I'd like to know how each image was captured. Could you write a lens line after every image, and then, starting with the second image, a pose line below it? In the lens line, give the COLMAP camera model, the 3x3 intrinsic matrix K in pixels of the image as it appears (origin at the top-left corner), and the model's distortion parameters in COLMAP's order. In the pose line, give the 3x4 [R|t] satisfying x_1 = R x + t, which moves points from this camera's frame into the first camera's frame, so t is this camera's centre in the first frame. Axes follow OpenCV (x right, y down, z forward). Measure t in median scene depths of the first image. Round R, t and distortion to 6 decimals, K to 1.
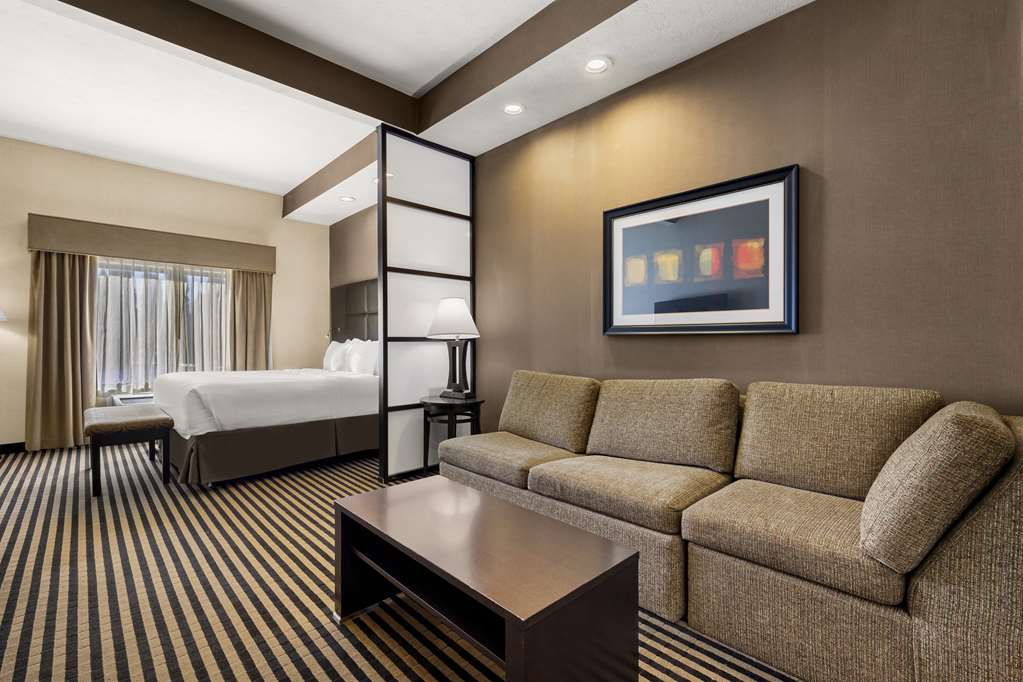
lens RADIAL K [[446.2, 0, 492.2], [0, 446.2, 339.4], [0, 0, 1]] dist [0.041220, -0.000004]
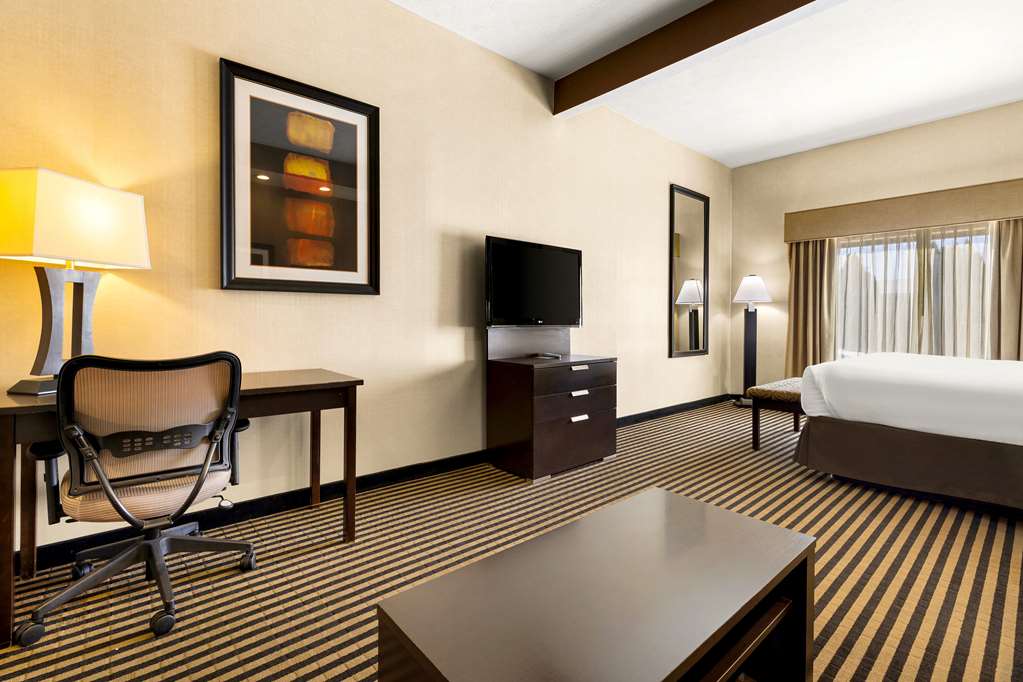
lens RADIAL K [[455.6, 0, 508.9], [0, 455.6, 328.4], [0, 0, 1]] dist [-0.003676, -0.000421]
pose [[-0.021718, 0.020756, -0.999549, 0.174161], [-0.001981, 0.999782, 0.020804, 0.006802], [0.999762, 0.002432, -0.021672, 0.229455]]
